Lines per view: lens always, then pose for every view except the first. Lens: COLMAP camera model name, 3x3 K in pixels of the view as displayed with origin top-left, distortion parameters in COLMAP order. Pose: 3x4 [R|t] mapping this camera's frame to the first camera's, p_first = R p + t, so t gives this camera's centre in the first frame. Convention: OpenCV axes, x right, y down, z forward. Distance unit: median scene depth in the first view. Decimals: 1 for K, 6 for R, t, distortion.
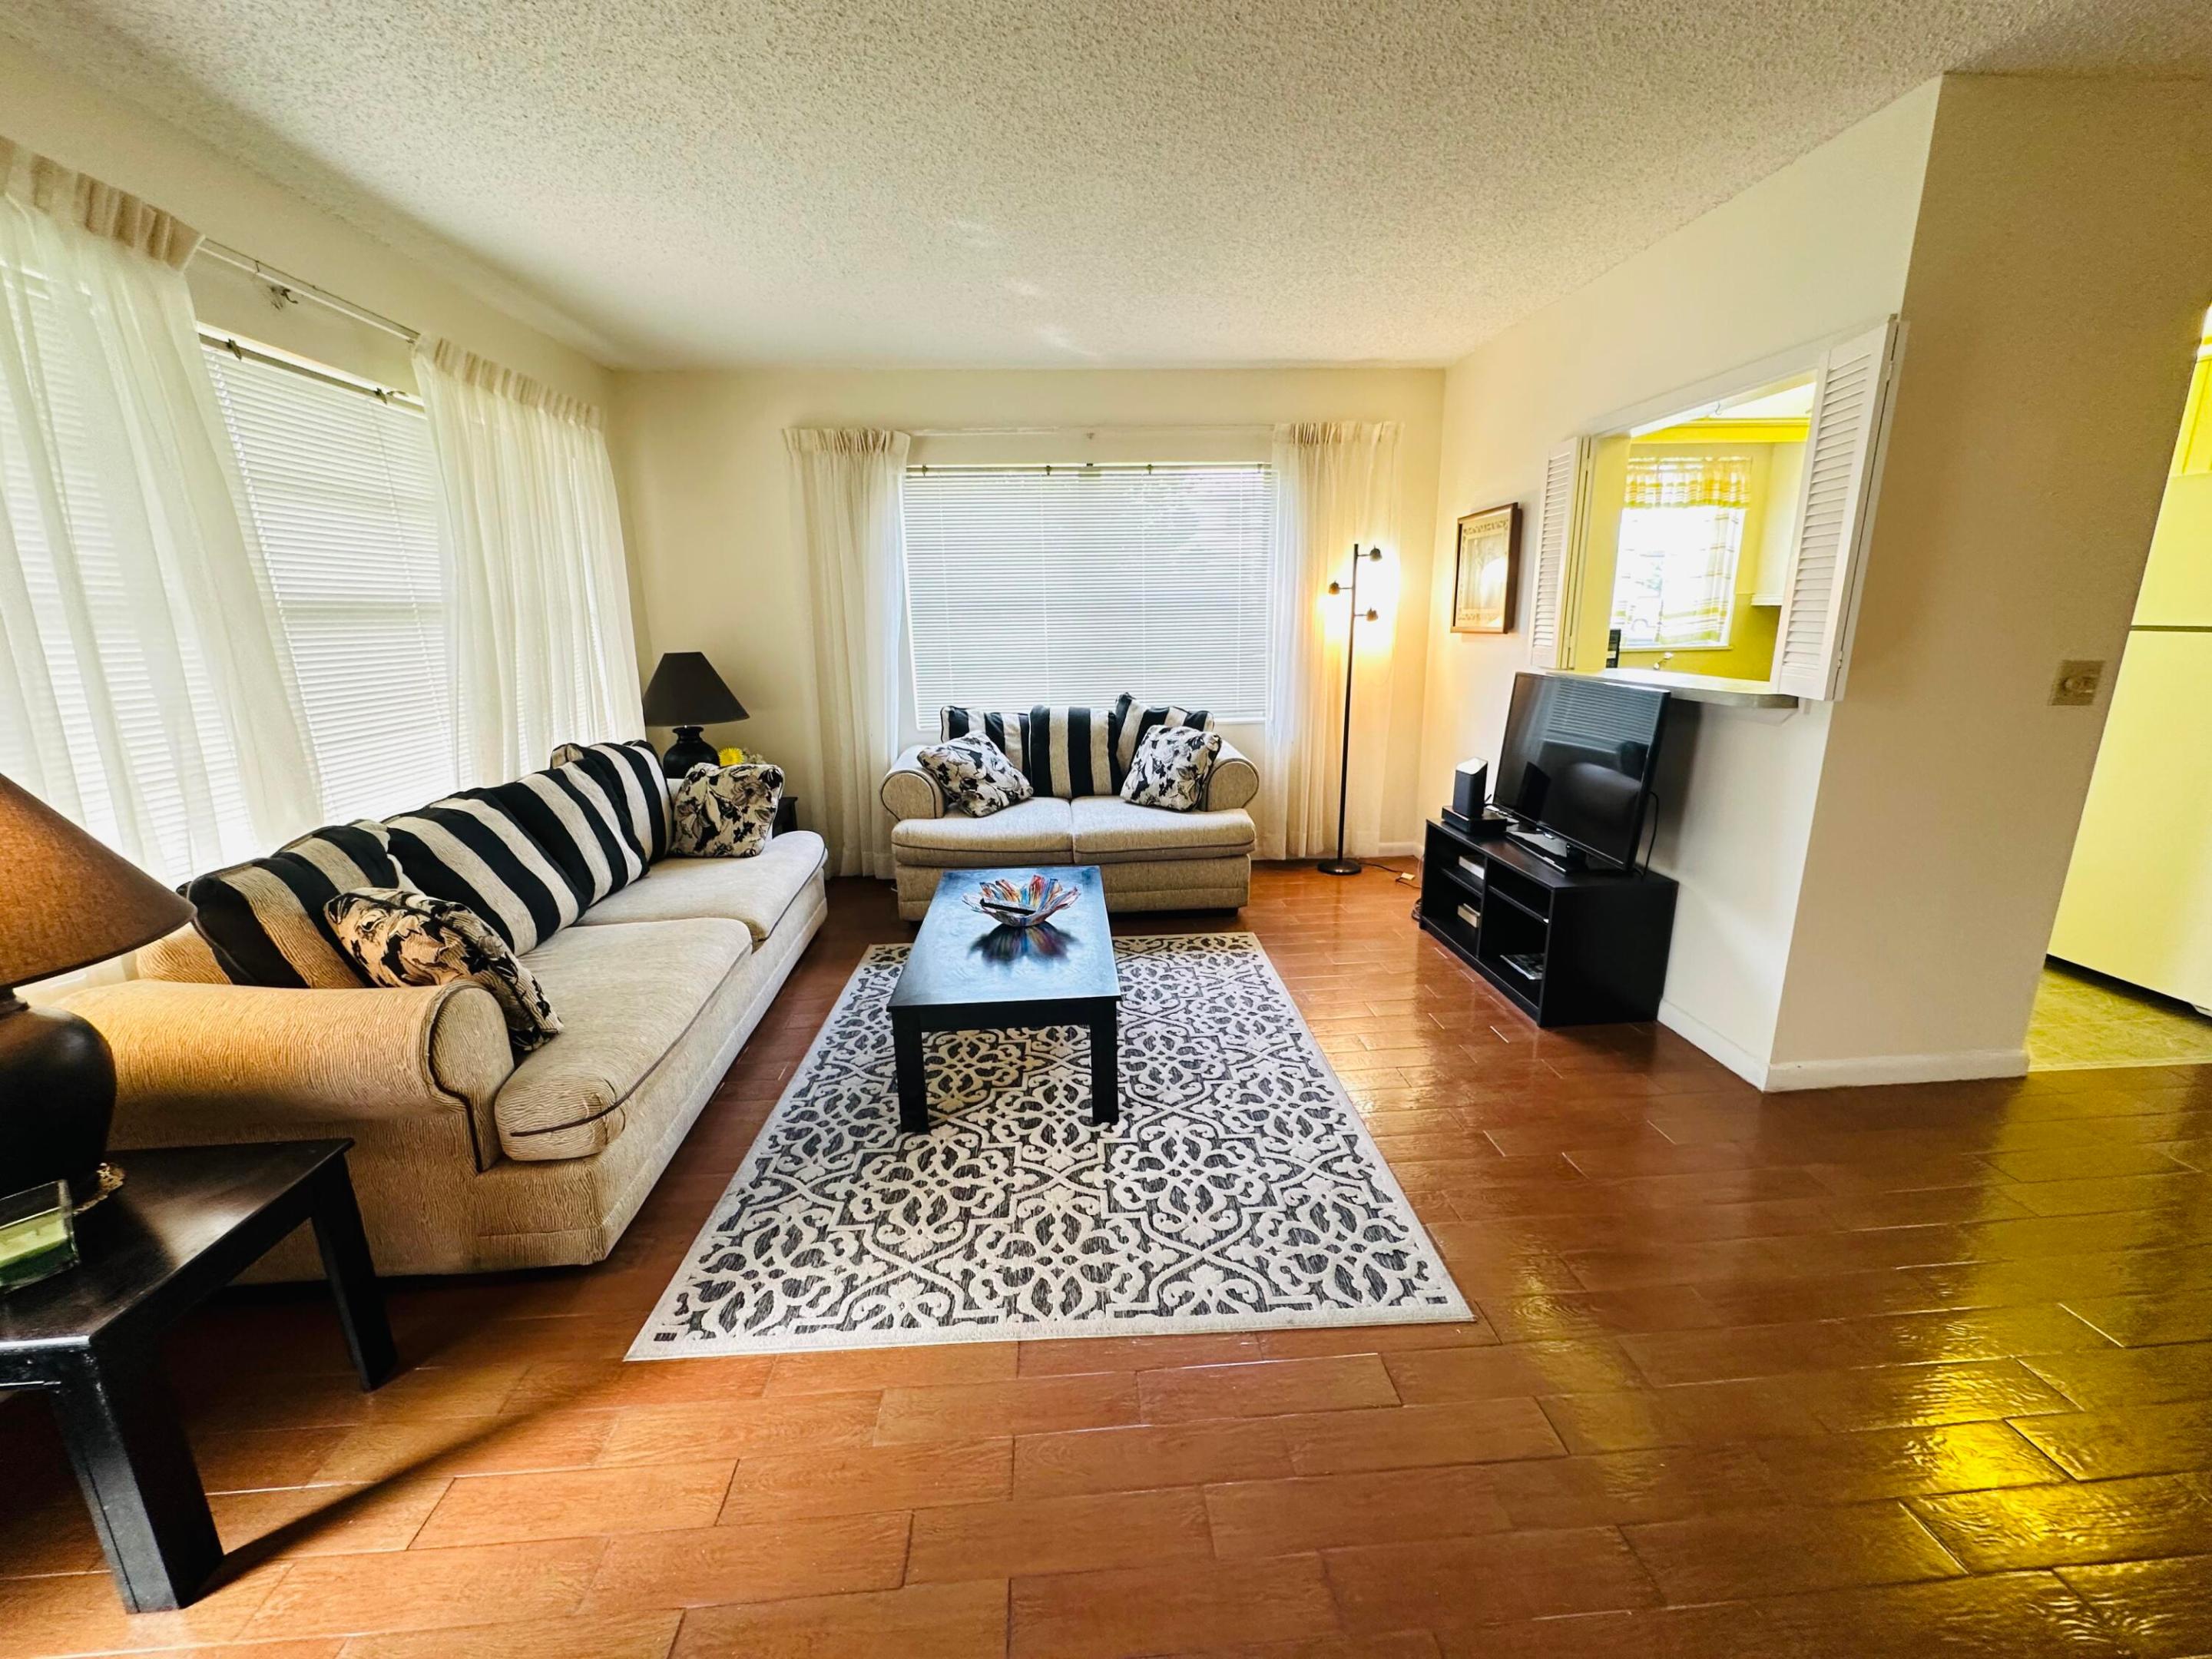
lens RADIAL K [[883.5, 0, 1116.7], [0, 883.5, 828.9], [0, 0, 1]] dist [-0.004684, 0.000282]
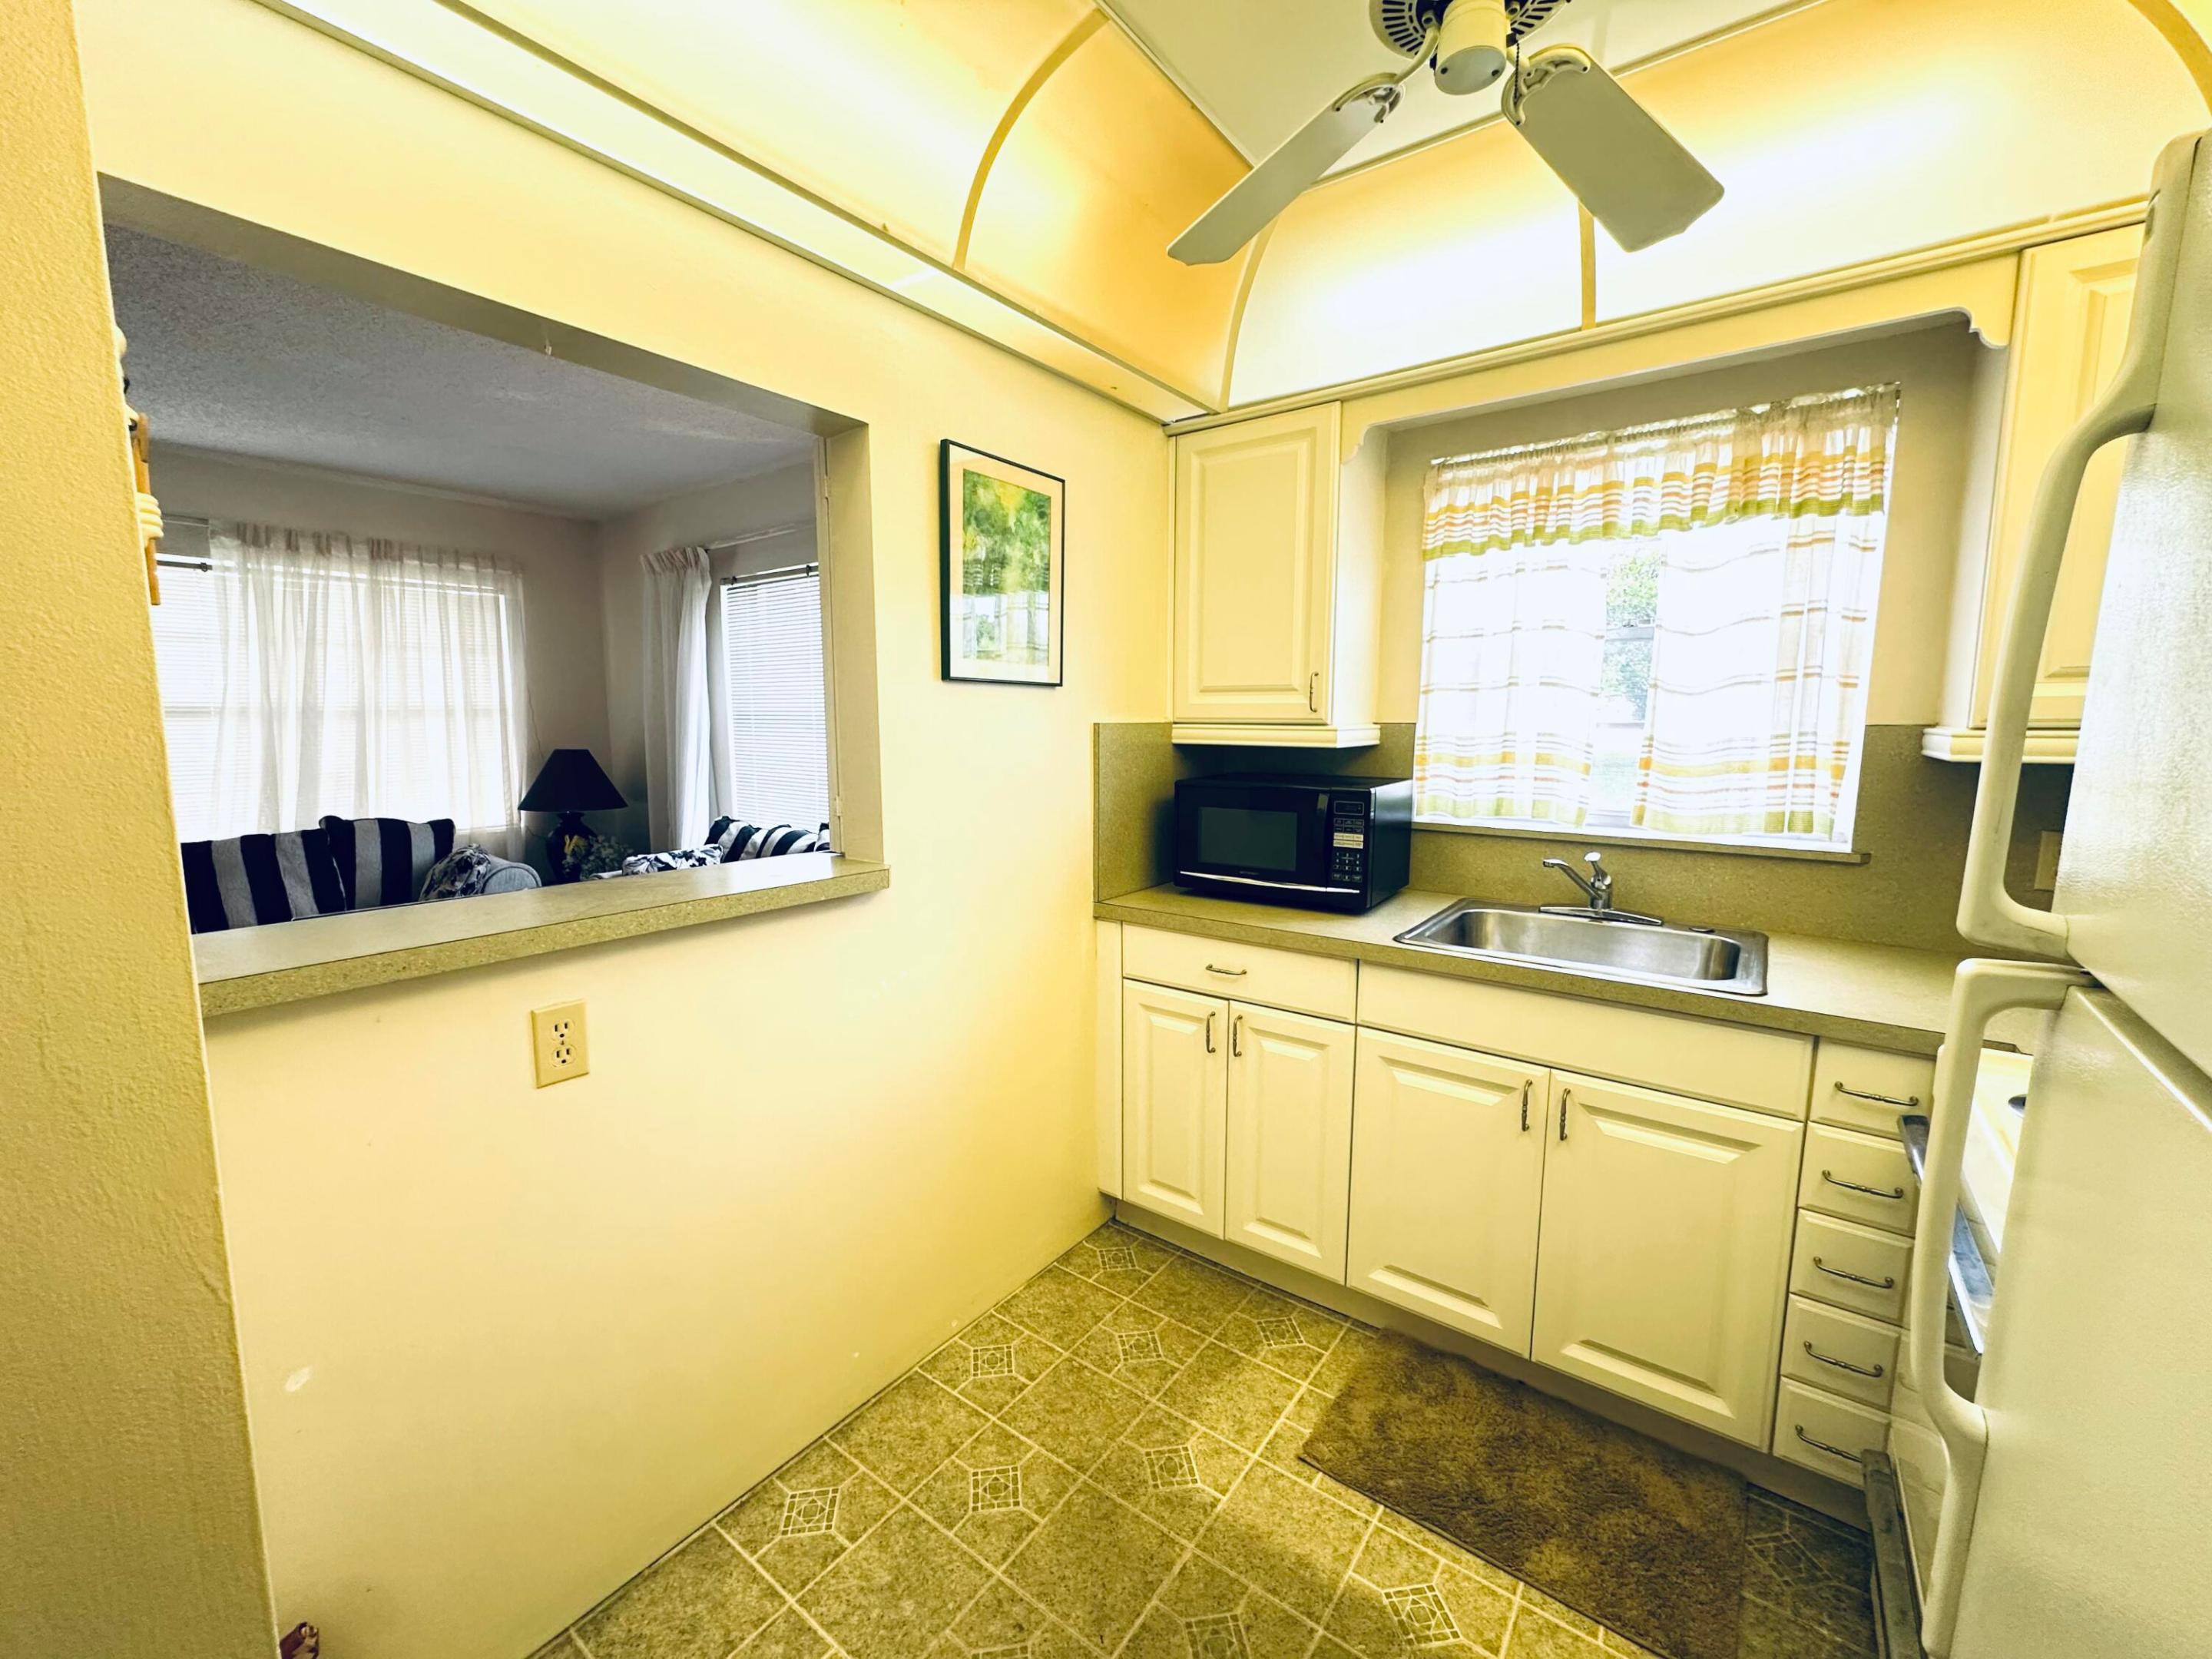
lens RADIAL K [[883.5, 0, 1108.7], [0, 883.5, 832.3], [0, 0, 1]] dist [-0.004684, 0.000282]
pose [[0.757756, 0.107056, -0.643696, 1.246061], [-0.174118, 0.983857, -0.041341, -0.254682], [0.628879, 0.143405, 0.764164, 0.871995]]
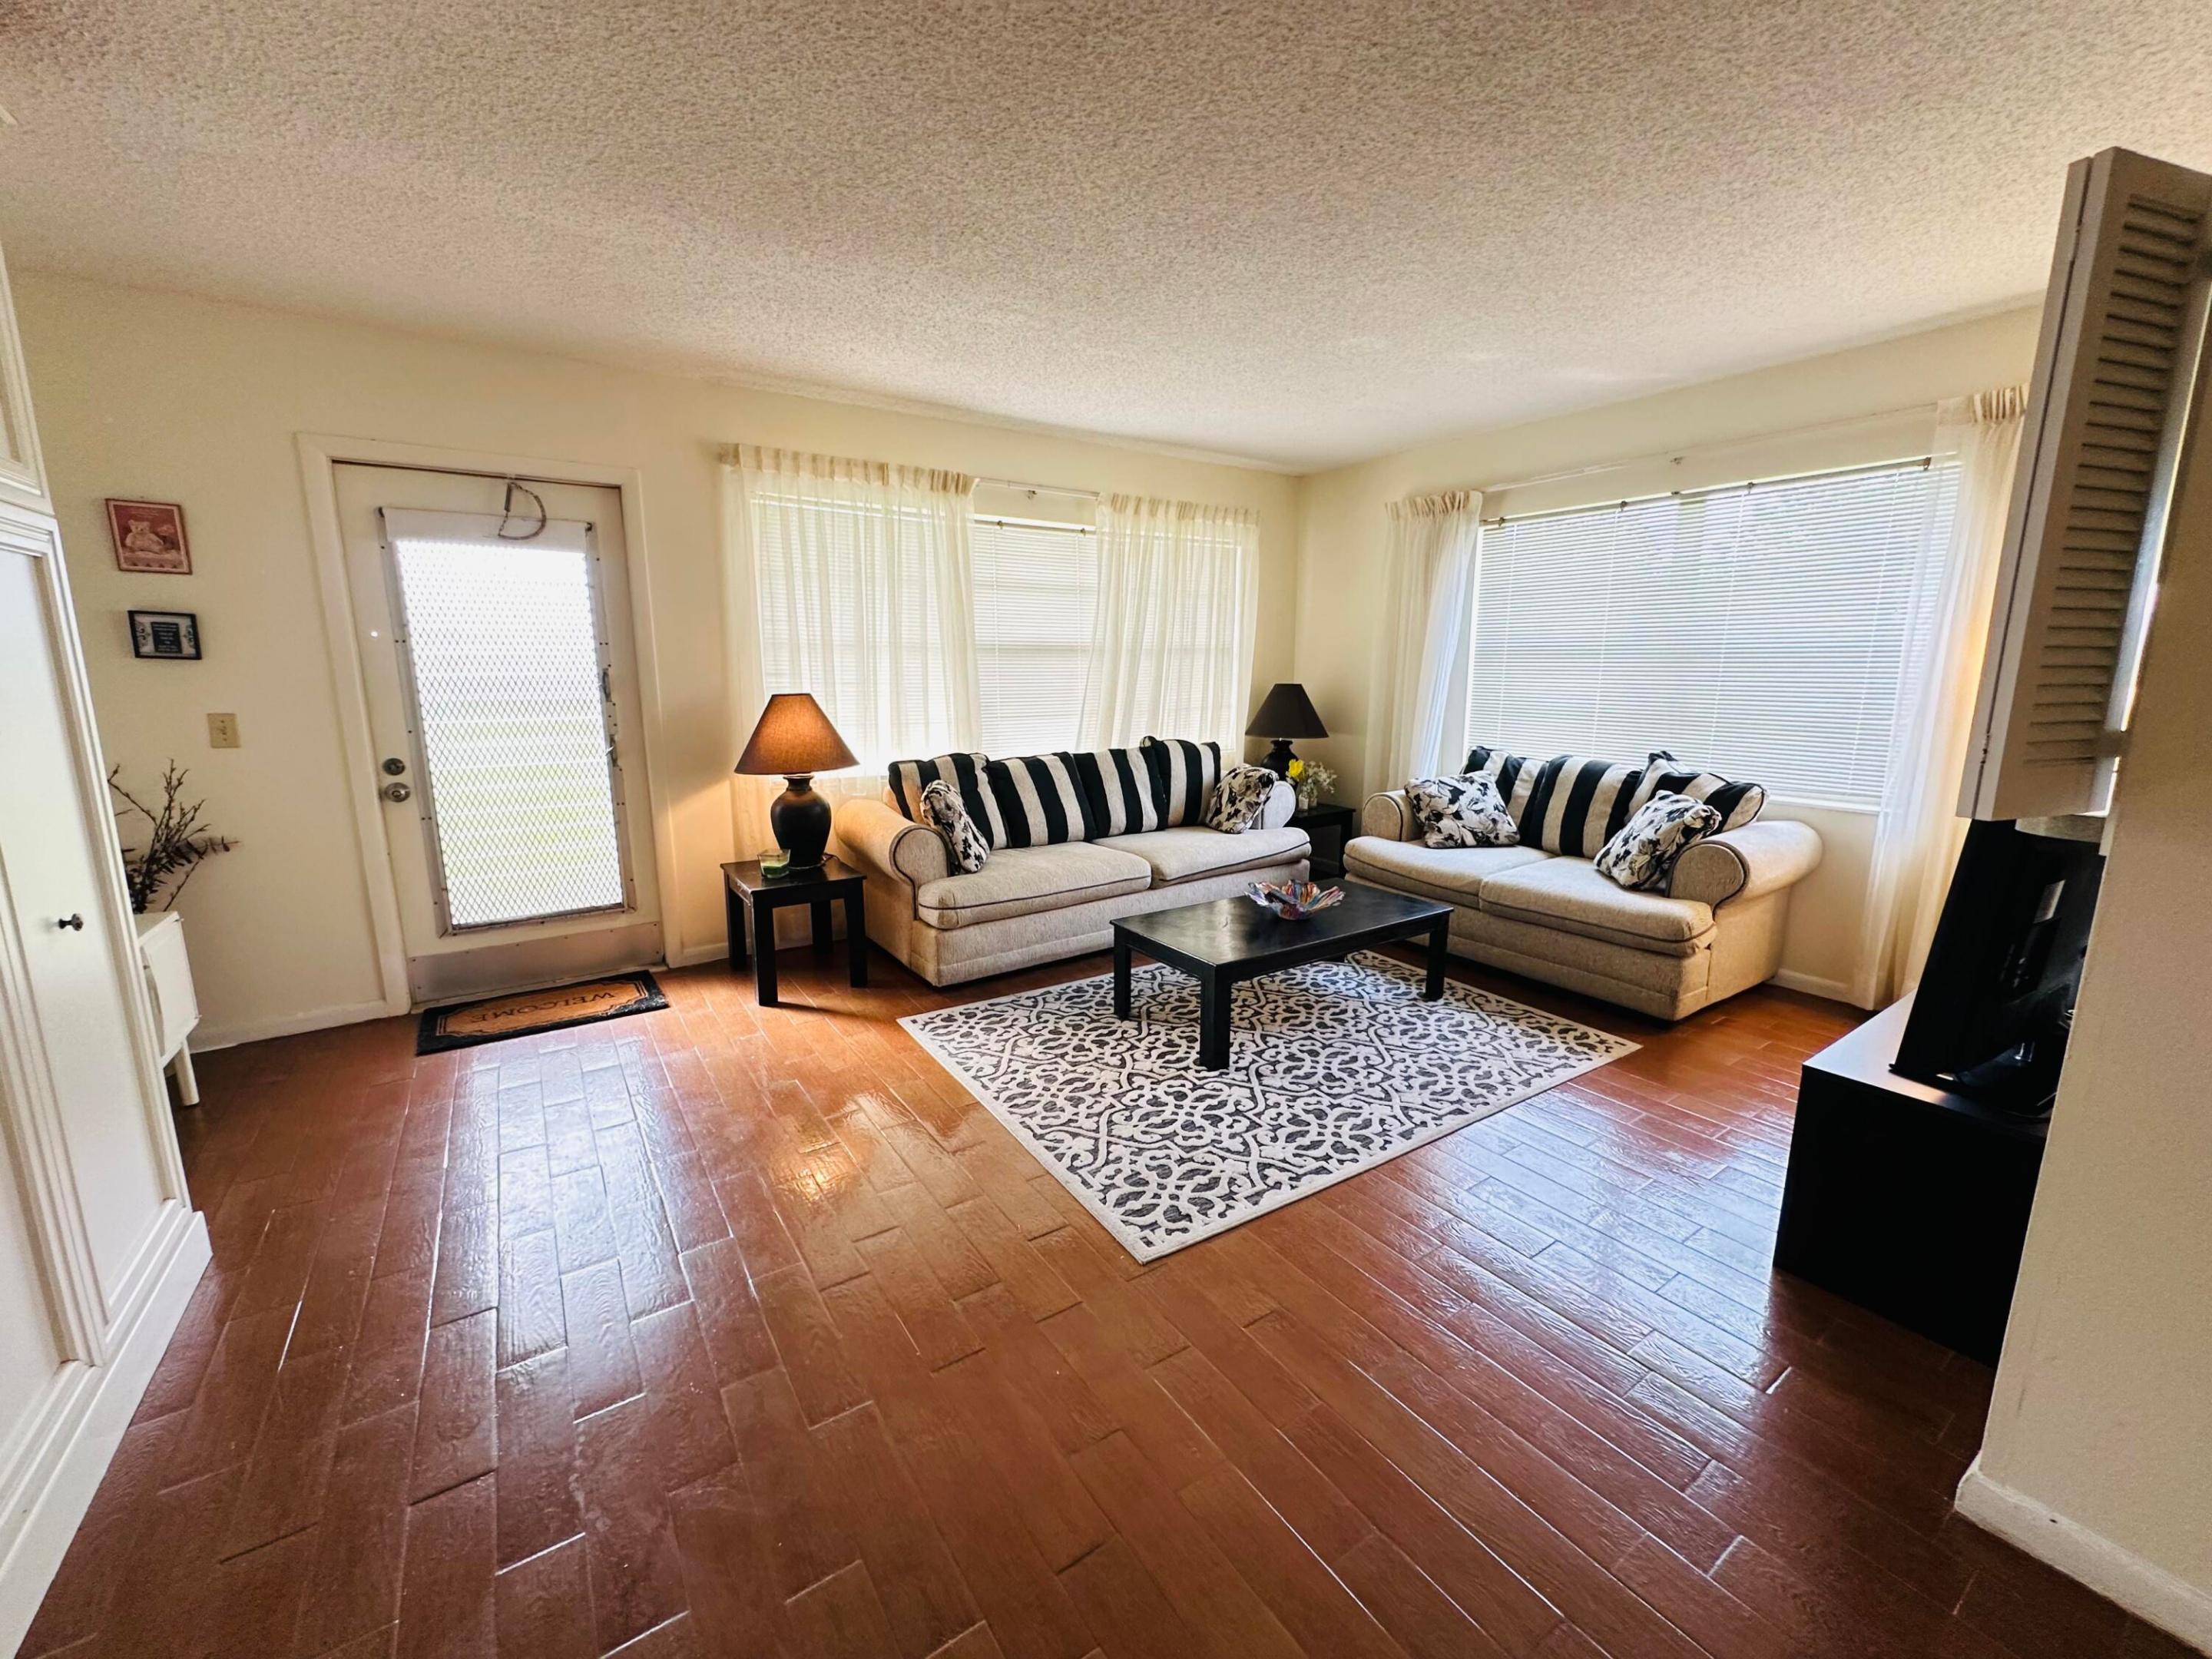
lens RADIAL K [[883.5, 0, 1101.4], [0, 883.5, 827.6], [0, 0, 1]] dist [-0.004684, 0.000282]
pose [[0.496793, 0.176798, -0.849670, 0.802178], [-0.217979, 0.973065, 0.075024, -0.045374], [0.840048, 0.147939, 0.521951, 0.173096]]
